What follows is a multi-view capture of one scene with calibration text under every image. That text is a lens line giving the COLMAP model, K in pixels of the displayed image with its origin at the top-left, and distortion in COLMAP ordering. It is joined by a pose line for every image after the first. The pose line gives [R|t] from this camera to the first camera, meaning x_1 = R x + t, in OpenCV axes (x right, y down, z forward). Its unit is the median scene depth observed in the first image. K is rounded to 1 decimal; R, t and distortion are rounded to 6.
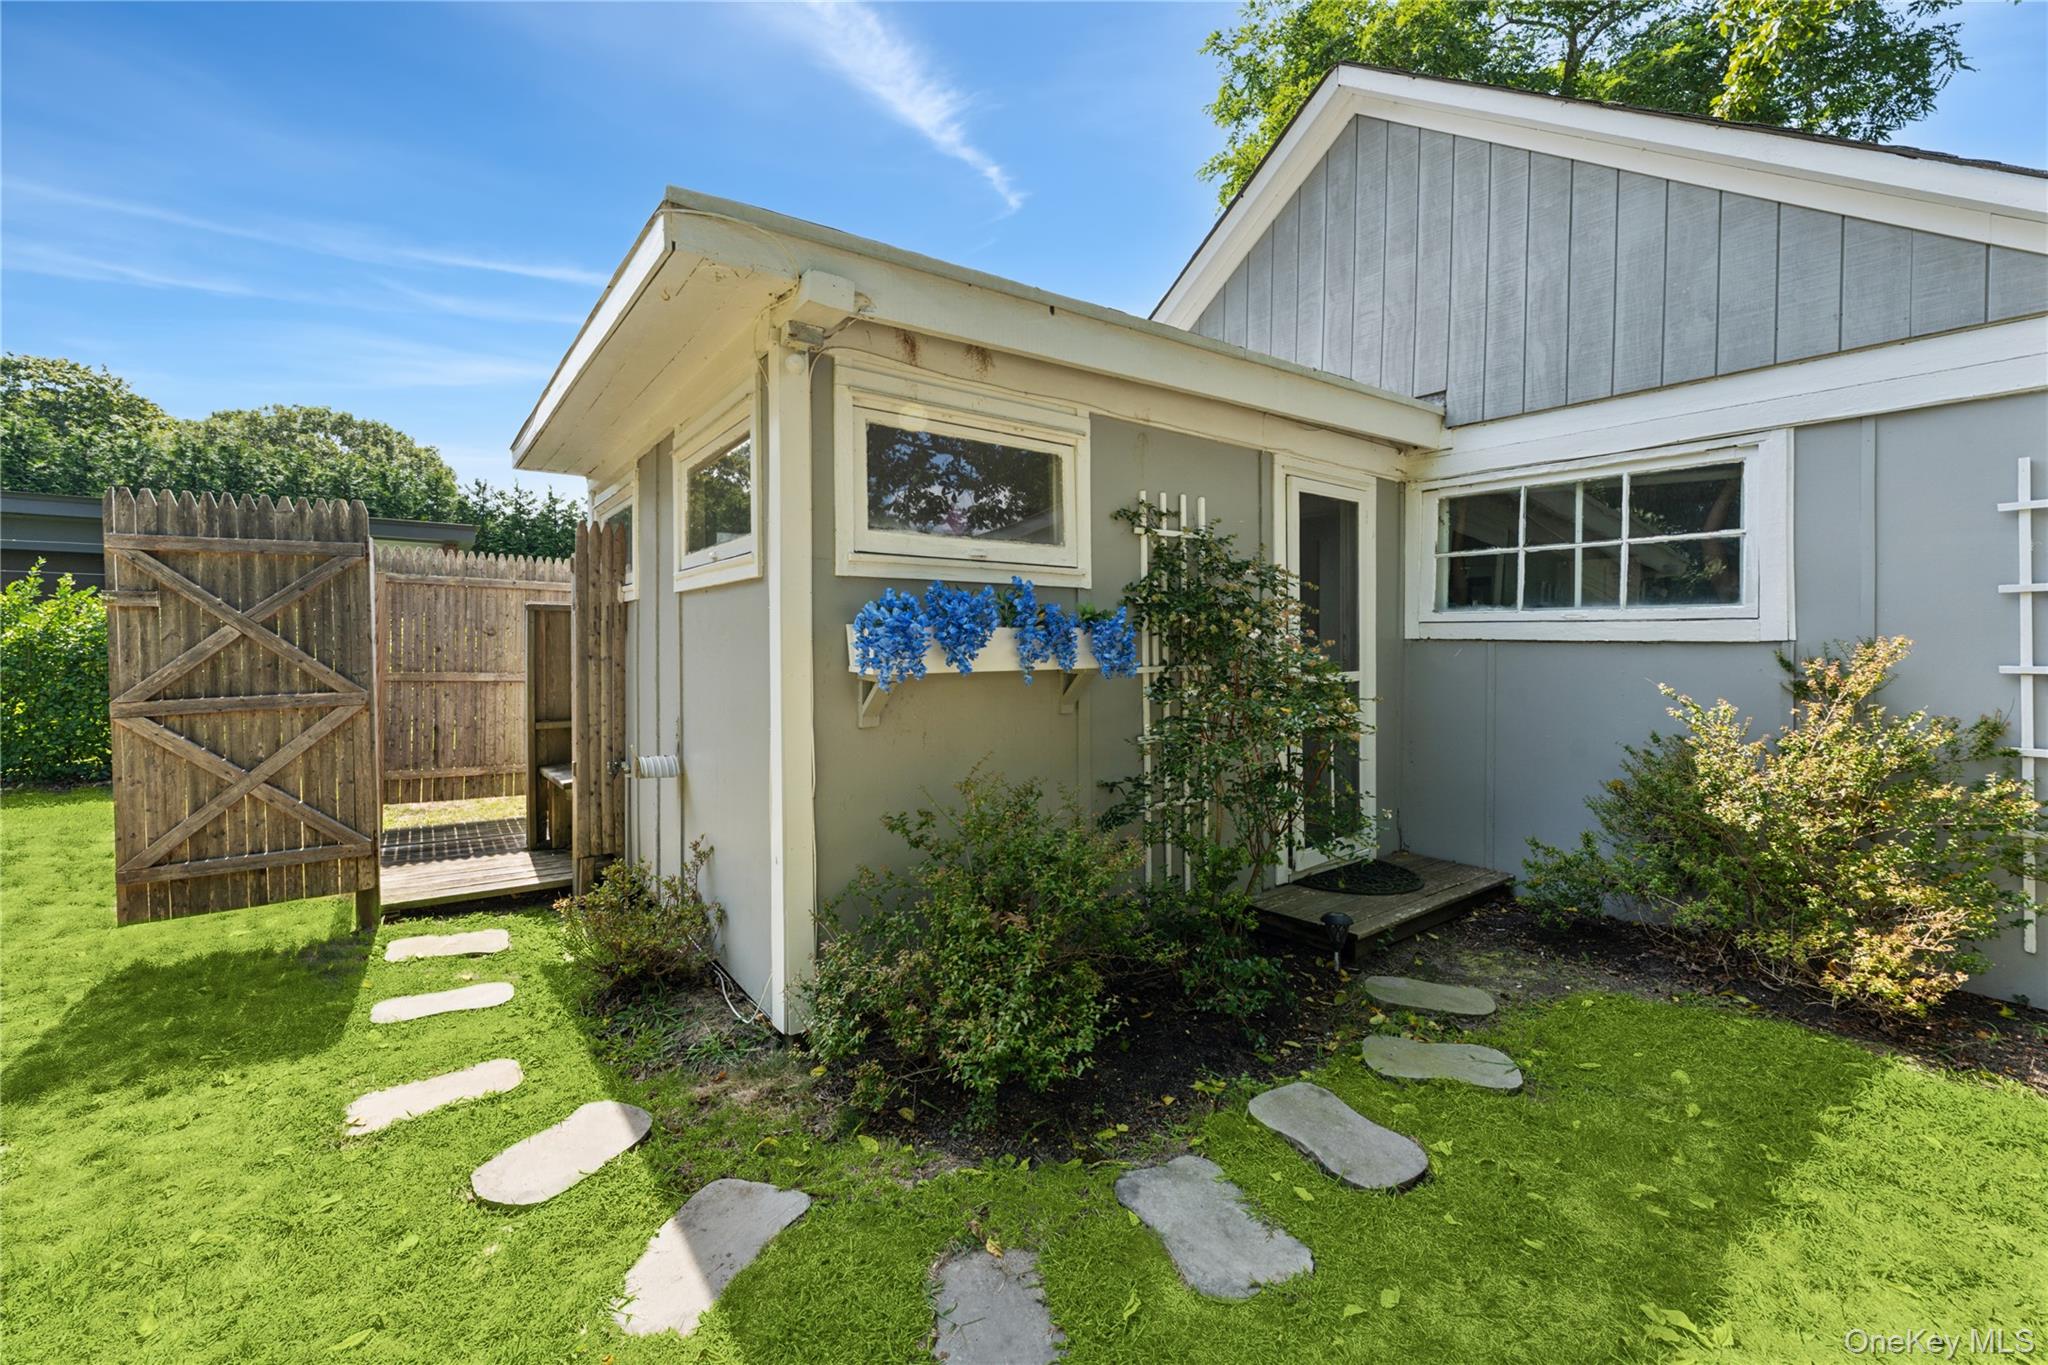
lens RADIAL K [[865.2, 0, 1000.4], [0, 865.2, 636.4], [0, 0, 1]] dist [-0.000895, -0.000342]
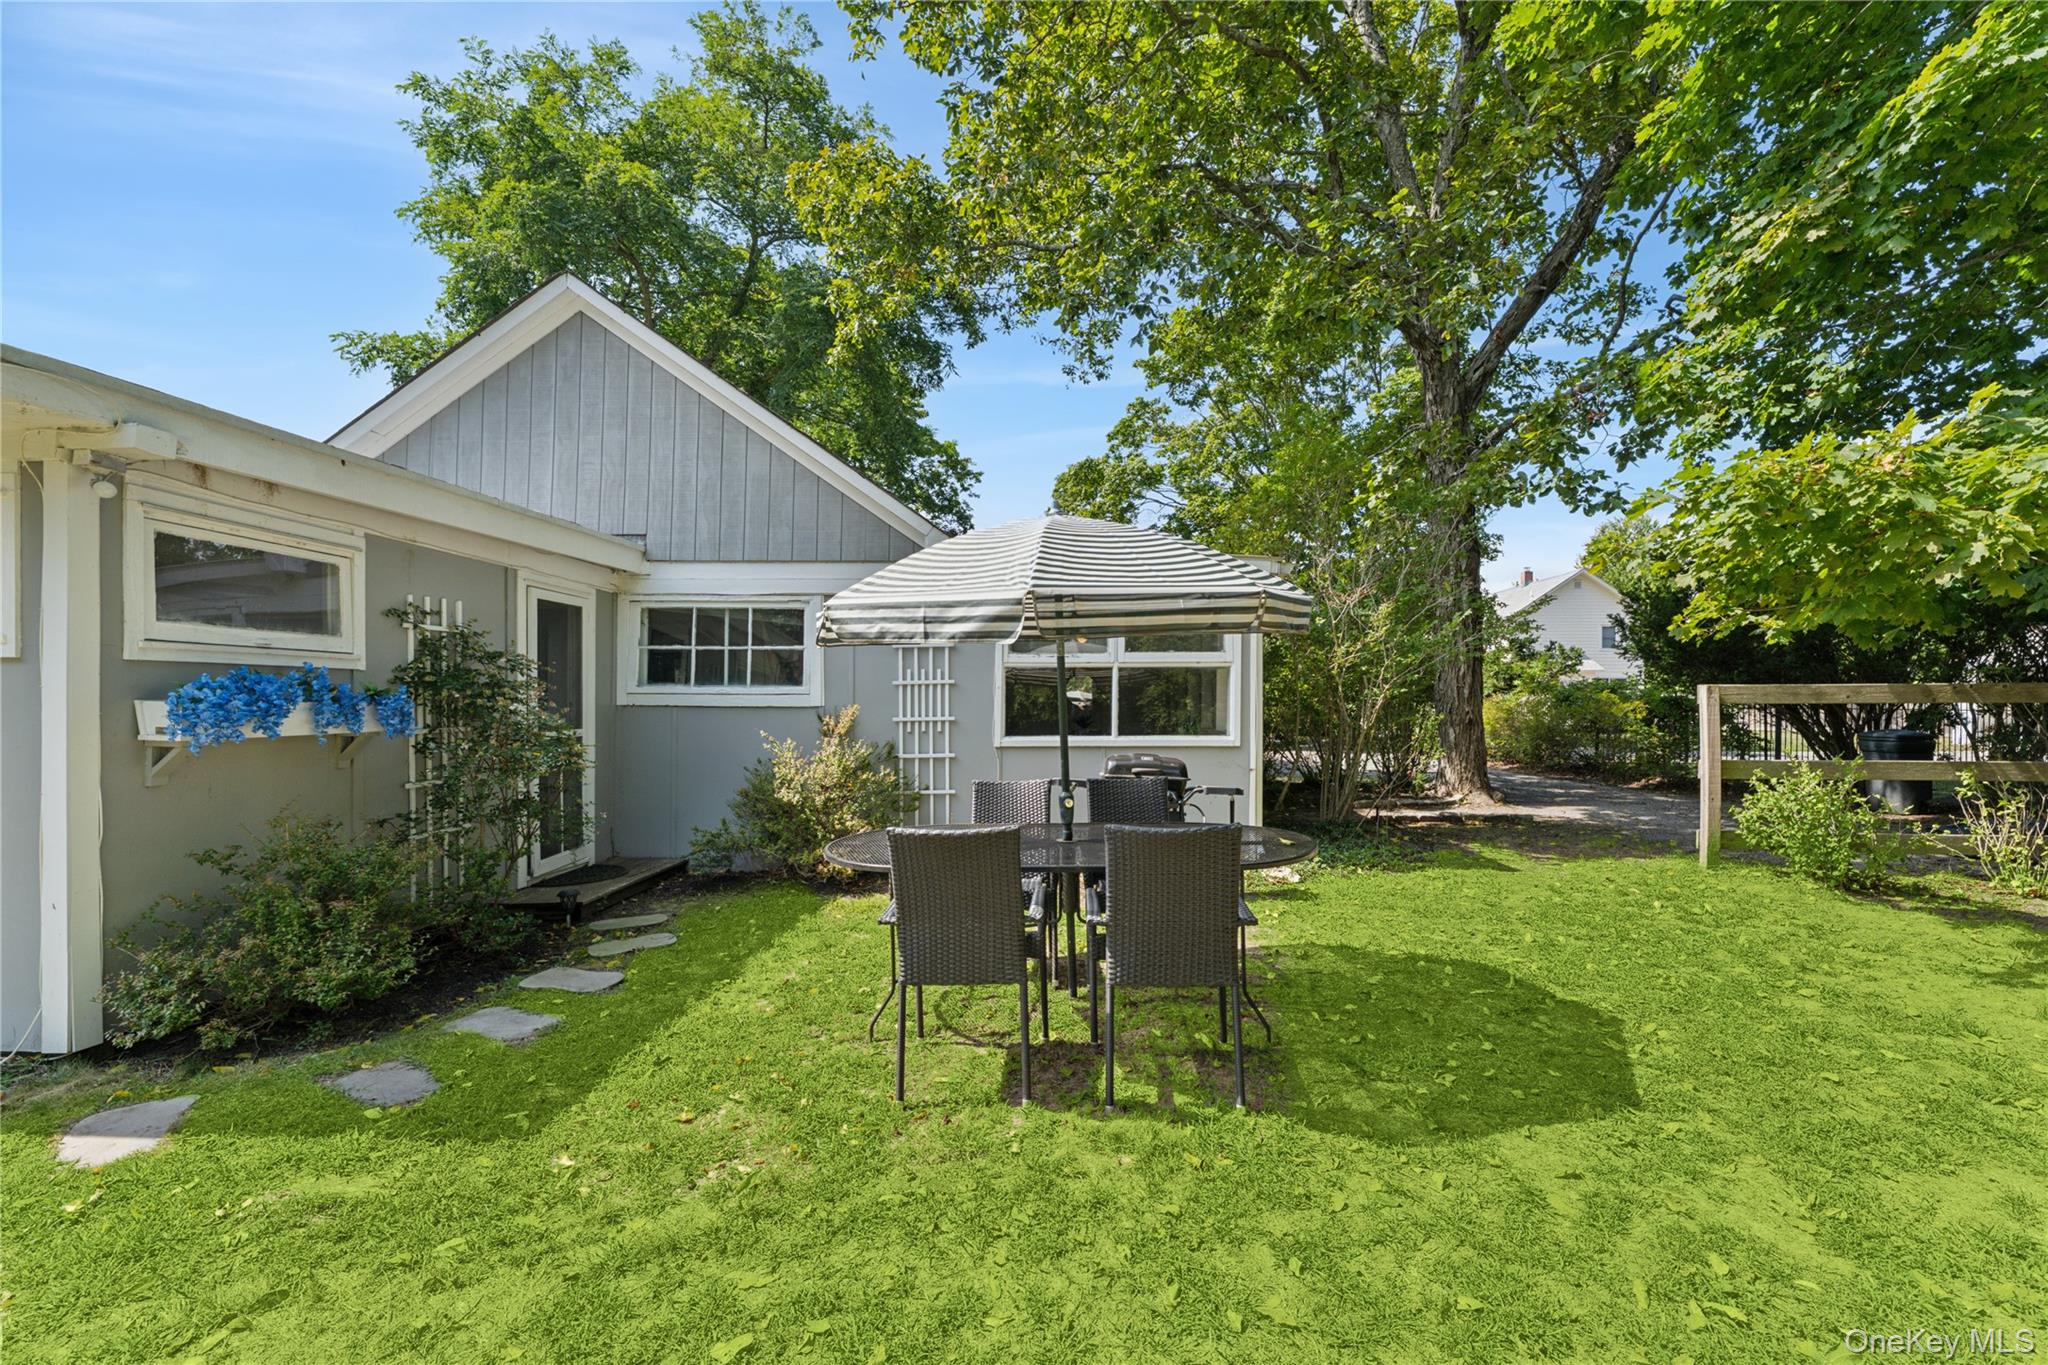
lens RADIAL K [[865.2, 0, 1072.5], [0, 865.2, 692.4], [0, 0, 1]] dist [-0.000895, -0.000342]
pose [[0.606890, 0.004649, 0.794772, -0.263002], [-0.001752, 0.999988, -0.004512, -0.017117], [-0.794784, 0.001346, 0.606891, -0.581457]]
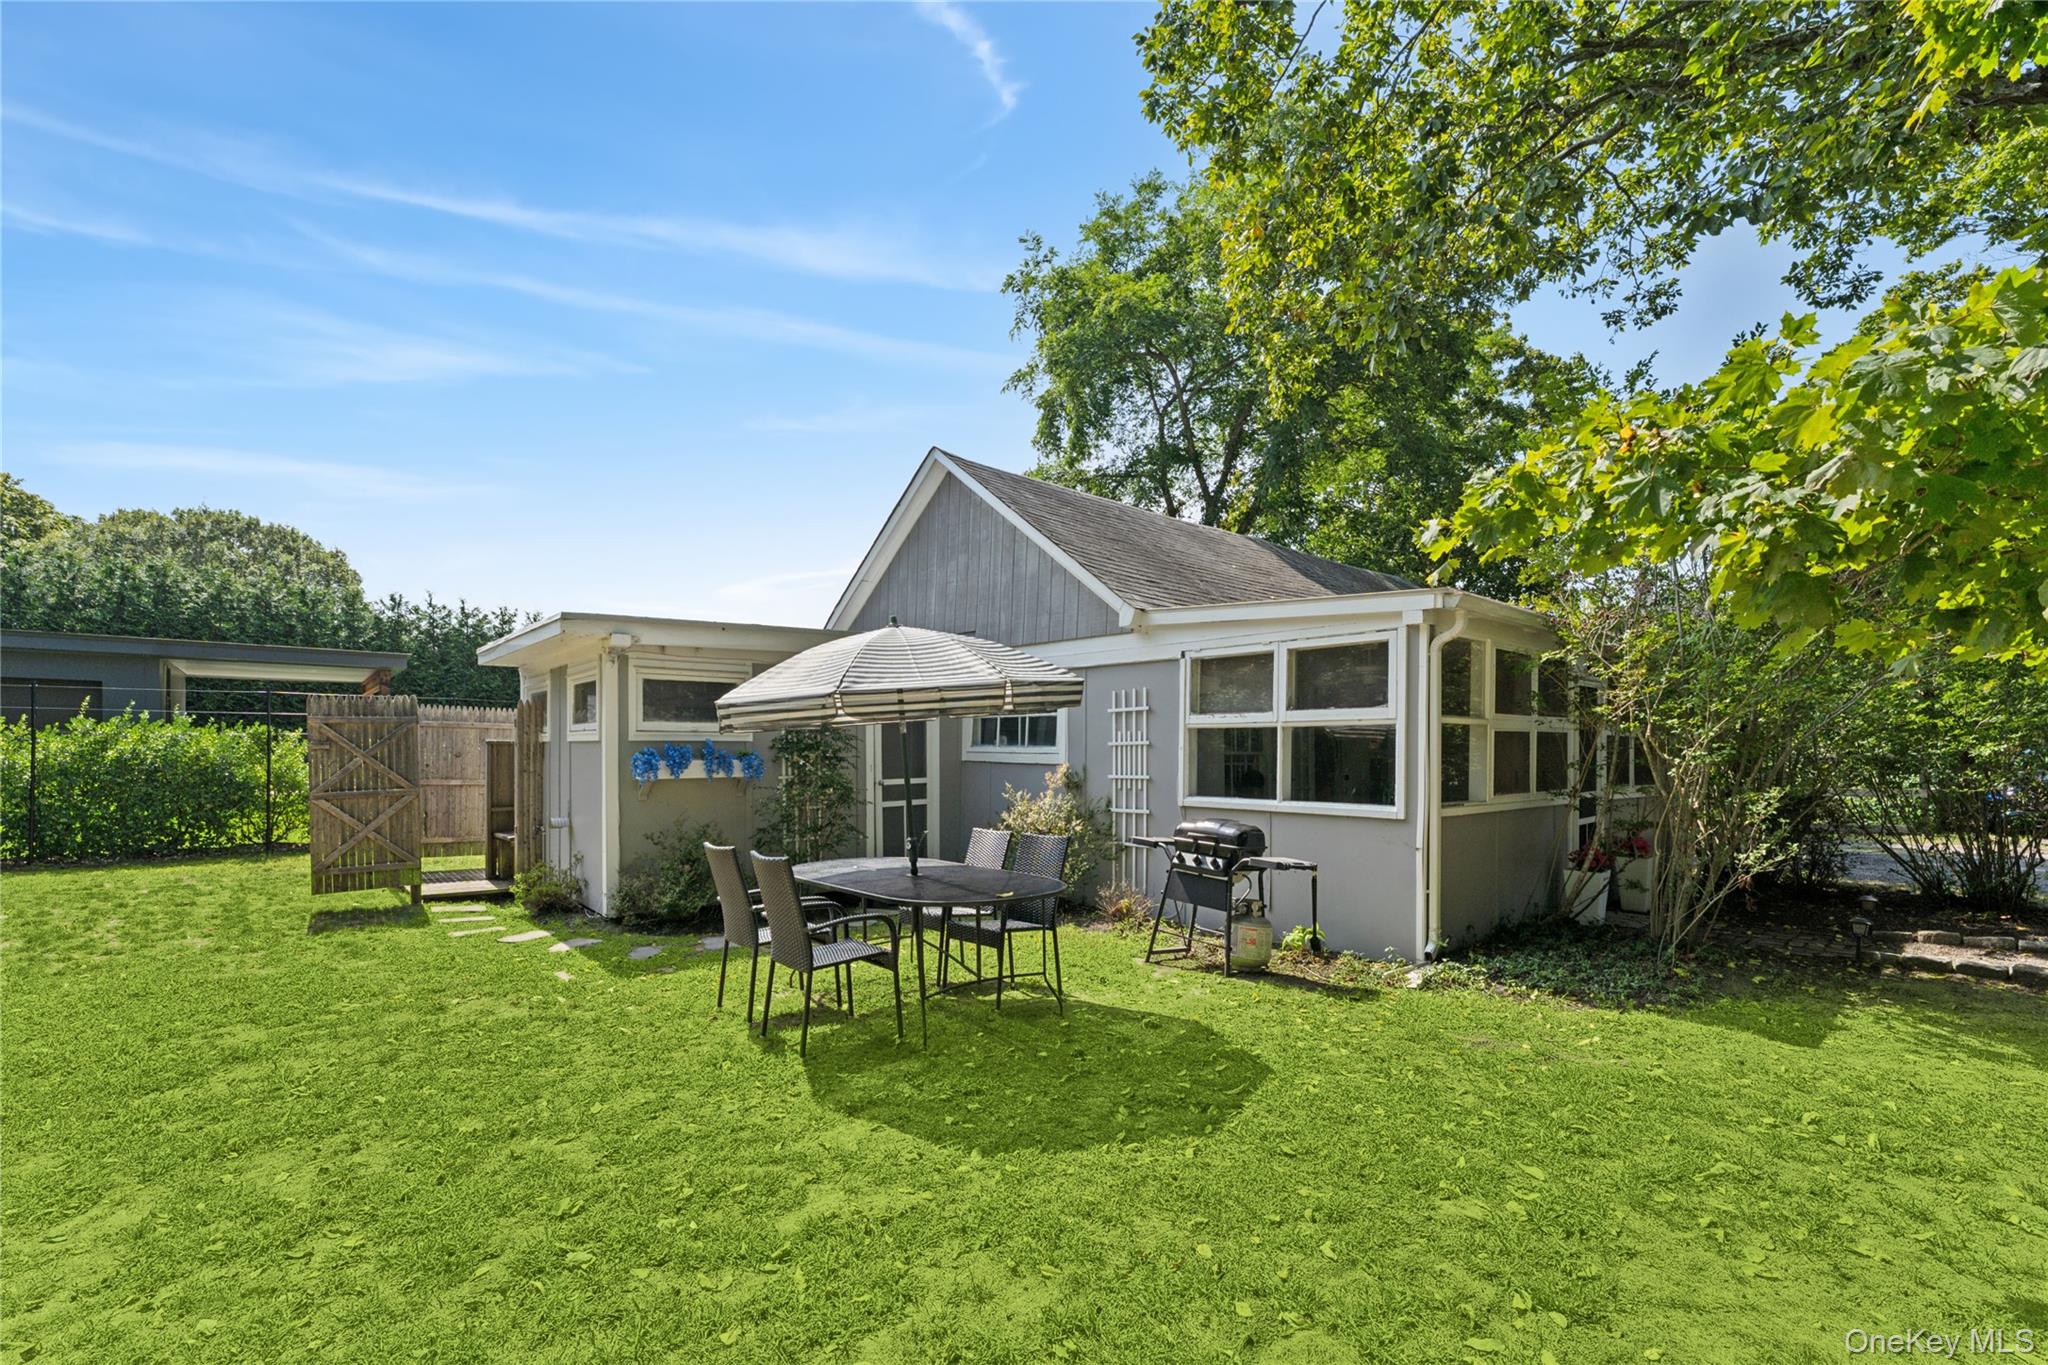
lens RADIAL K [[939.1, 0, 974.9], [0, 939.1, 731.9], [0, 0, 1]] dist [-0.012556, -0.000207]
pose [[0.999469, -0.001024, 0.032564, 0.569599], [0.001303, 0.999962, -0.008571, -0.054242], [-0.032554, 0.008609, 0.999433, -1.382951]]
